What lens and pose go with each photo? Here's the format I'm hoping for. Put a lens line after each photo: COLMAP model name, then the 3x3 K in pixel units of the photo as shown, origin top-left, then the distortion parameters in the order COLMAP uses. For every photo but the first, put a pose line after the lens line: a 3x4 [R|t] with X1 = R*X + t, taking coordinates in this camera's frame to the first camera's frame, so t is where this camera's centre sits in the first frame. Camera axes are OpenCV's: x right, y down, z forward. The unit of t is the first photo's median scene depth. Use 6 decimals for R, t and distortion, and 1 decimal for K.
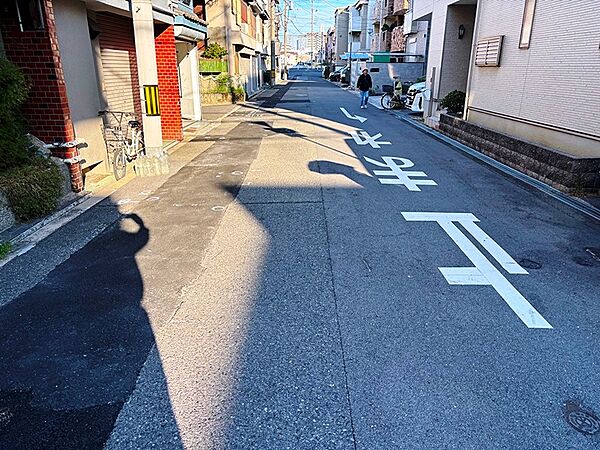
lens RADIAL K [[452.7, 0, 299.8], [0, 452.7, 228.1], [0, 0, 1]] dist [0.042554, -0.038638]
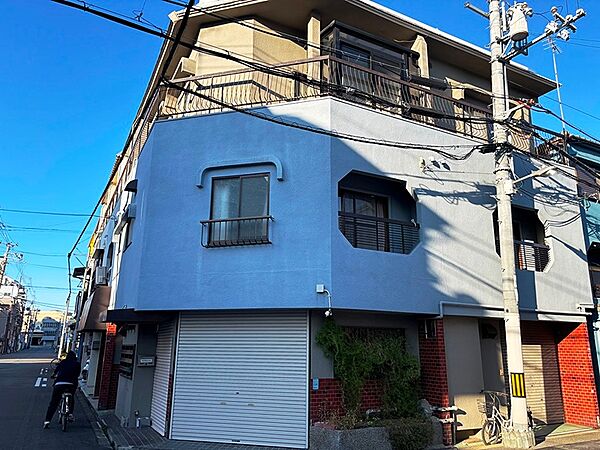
lens RADIAL K [[452.7, 0, 299.8], [0, 452.7, 228.1], [0, 0, 1]] dist [0.042554, -0.038638]
pose [[0.491467, -0.215223, -0.843883, 0.310053], [-0.296042, 0.869995, -0.394294, 0.014462], [0.819035, 0.443608, 0.363859, -0.093785]]
